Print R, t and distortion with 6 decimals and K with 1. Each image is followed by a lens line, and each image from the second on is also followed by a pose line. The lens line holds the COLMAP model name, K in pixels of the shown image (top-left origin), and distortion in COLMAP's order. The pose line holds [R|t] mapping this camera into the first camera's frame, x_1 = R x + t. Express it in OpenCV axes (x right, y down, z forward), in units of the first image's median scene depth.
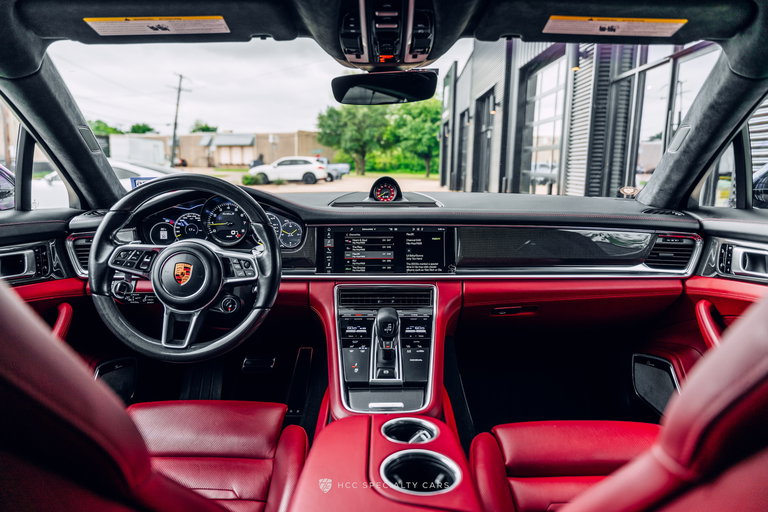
lens RADIAL K [[516.0, 0, 384.0], [0, 516.0, 256.0], [0, 0, 1]] dist [-0.004469, 0.000245]
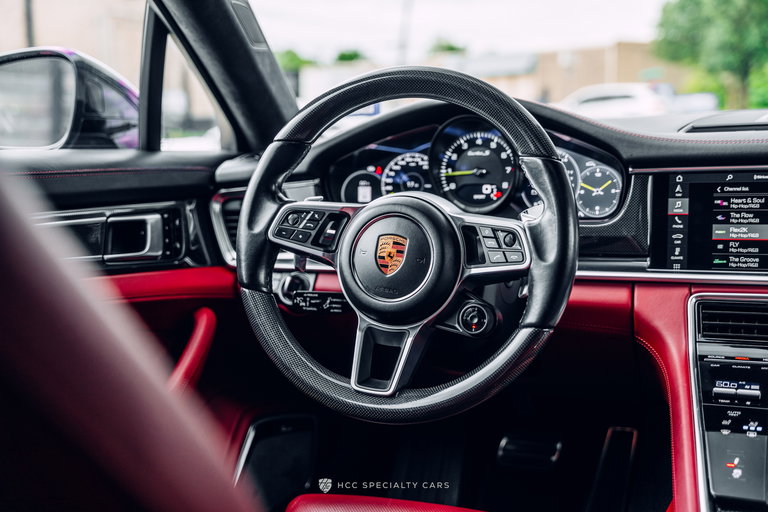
lens RADIAL K [[943.2, 0, 384.4], [0, 943.2, 266.3], [0, 0, 1]] dist [0.008957, 0.005604]
pose [[0.921255, 0.022428, -0.388313, -0.017963], [-0.025715, 0.999664, -0.003271, 0.043349], [0.388109, 0.012999, 0.921522, 0.093839]]
